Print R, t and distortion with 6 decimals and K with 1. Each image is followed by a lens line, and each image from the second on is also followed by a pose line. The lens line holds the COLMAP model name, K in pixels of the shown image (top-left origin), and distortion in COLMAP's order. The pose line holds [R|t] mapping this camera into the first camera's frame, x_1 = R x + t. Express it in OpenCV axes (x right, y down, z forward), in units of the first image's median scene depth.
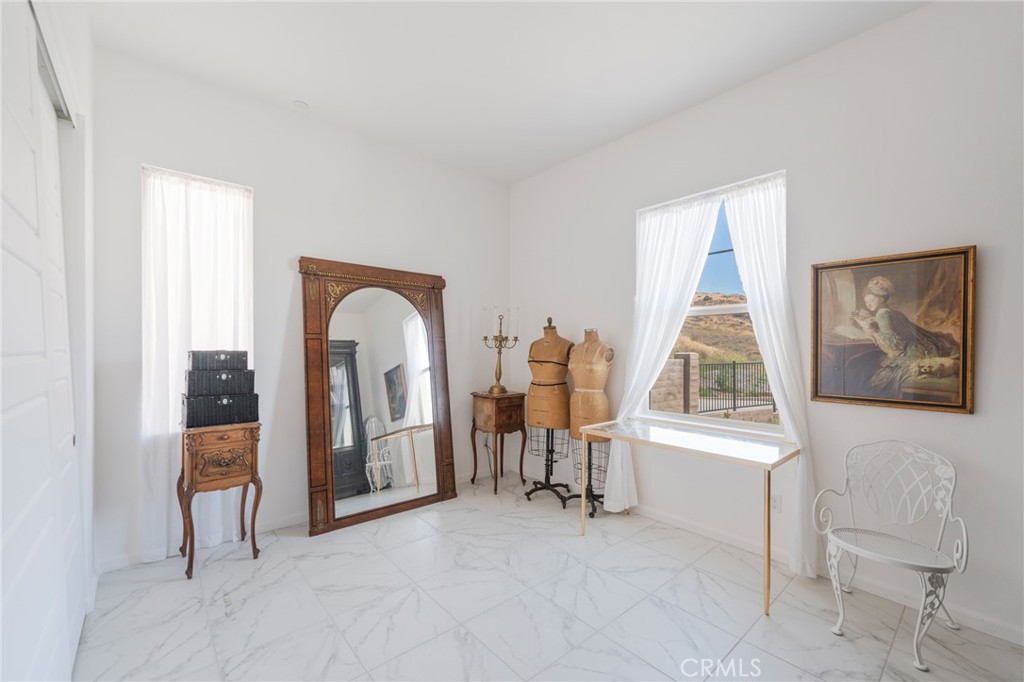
lens RADIAL K [[416.5, 0, 511.9], [0, 416.5, 352.0], [0, 0, 1]] dist [0.001032, 0.000163]
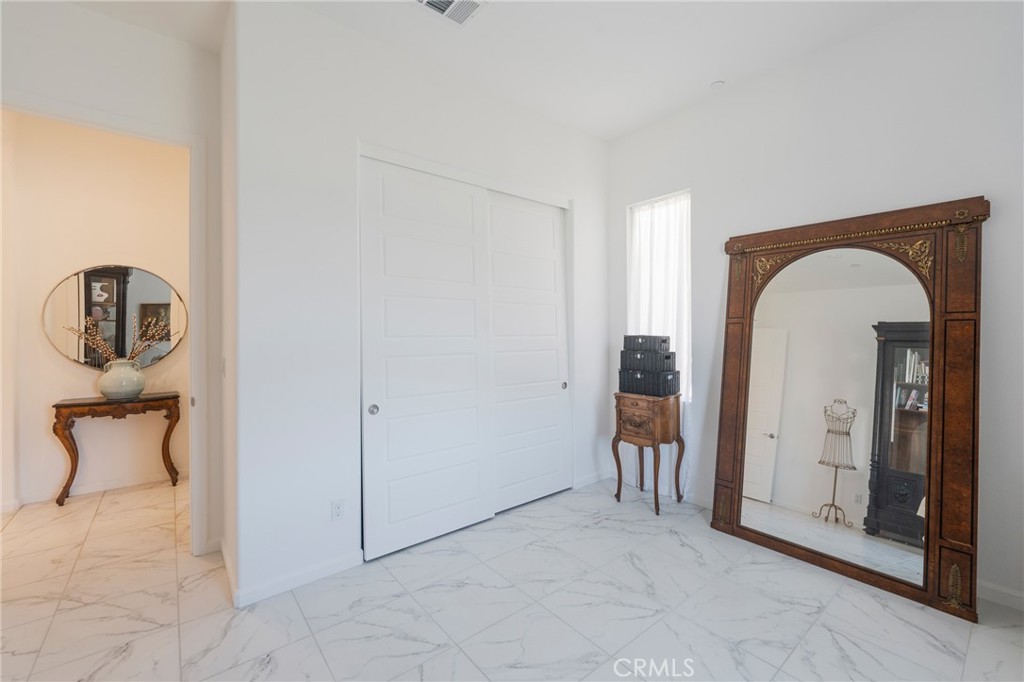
lens RADIAL K [[423.7, 0, 509.9], [0, 423.7, 332.6], [0, 0, 1]] dist [-0.002539, -0.000558]
pose [[-0.032669, -0.002532, -0.999463, 0.546067], [-0.006440, 0.999977, -0.002322, -0.005810], [0.999445, 0.006361, -0.032684, 0.591475]]
